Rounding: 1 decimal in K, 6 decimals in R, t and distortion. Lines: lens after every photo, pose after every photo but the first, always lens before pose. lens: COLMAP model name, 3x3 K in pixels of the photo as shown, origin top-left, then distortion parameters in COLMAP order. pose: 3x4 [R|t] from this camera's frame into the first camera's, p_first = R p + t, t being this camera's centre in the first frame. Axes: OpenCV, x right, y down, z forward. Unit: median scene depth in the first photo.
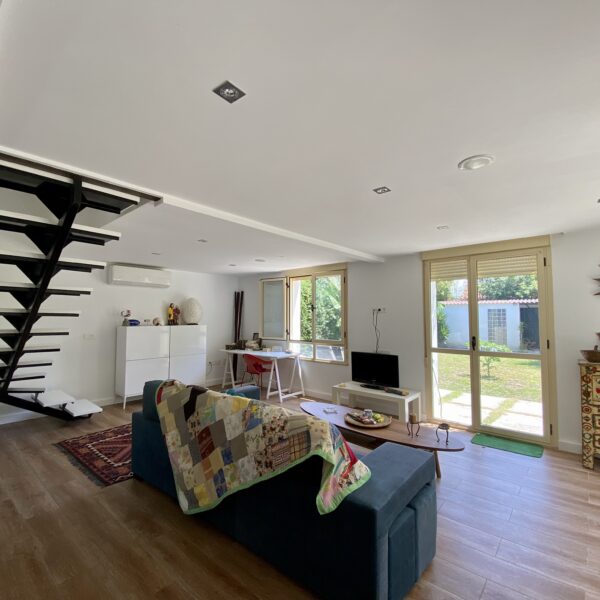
lens RADIAL K [[324.7, 0, 301.7], [0, 324.7, 302.5], [0, 0, 1]] dist [0.019387, -0.020522]
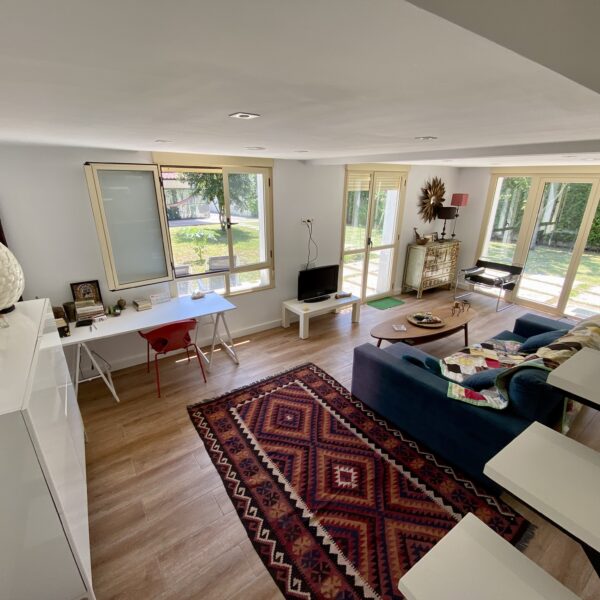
lens RADIAL K [[324.7, 0, 297.1], [0, 324.7, 301.6], [0, 0, 1]] dist [0.019387, -0.020522]
pose [[0.253722, -0.332087, 0.908484, -0.849133], [-0.044834, 0.934171, 0.353998, -0.108966], [-0.966238, -0.130548, 0.222131, 0.968553]]
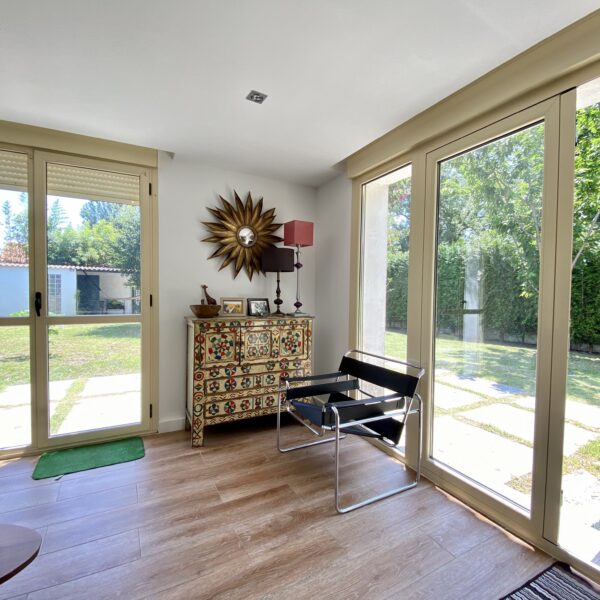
lens RADIAL K [[324.7, 0, 298.1], [0, 324.7, 299.7], [0, 0, 1]] dist [0.019387, -0.020522]
pose [[0.361062, -0.017938, 0.932369, 0.158722], [-0.054377, 0.997709, 0.040253, 0.069569], [-0.930955, -0.065233, 0.359259, 0.370141]]
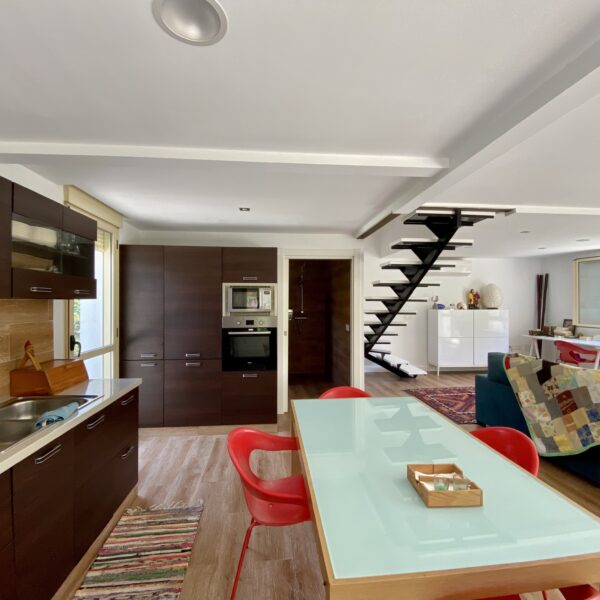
lens RADIAL K [[324.7, 0, 298.9], [0, 324.7, 302.1], [0, 0, 1]] dist [0.019387, -0.020522]
pose [[0.718125, 0.000176, -0.695914, -0.080054], [0.032487, 0.998901, 0.033777, -0.014978], [0.695155, -0.046864, 0.717330, -0.289268]]
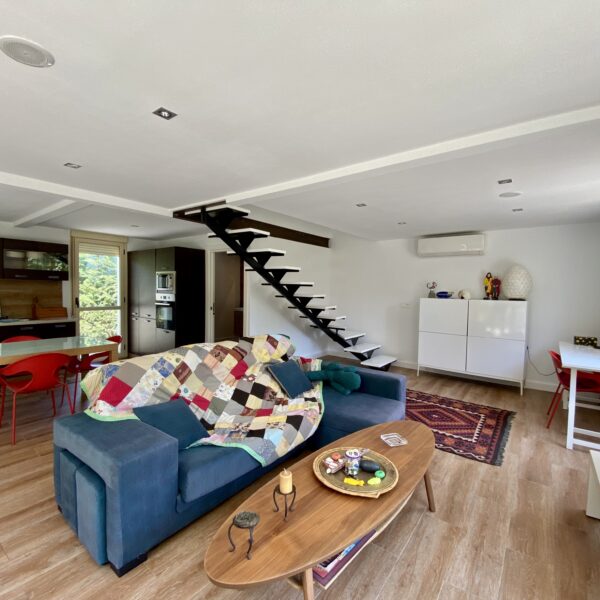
lens RADIAL K [[324.7, 0, 300.0], [0, 324.7, 300.6], [0, 0, 1]] dist [0.019387, -0.020522]
pose [[0.057981, 0.042645, -0.997406, 0.578207], [0.027531, 0.998639, 0.044298, 0.033389], [0.997938, -0.030028, 0.056728, 0.706953]]
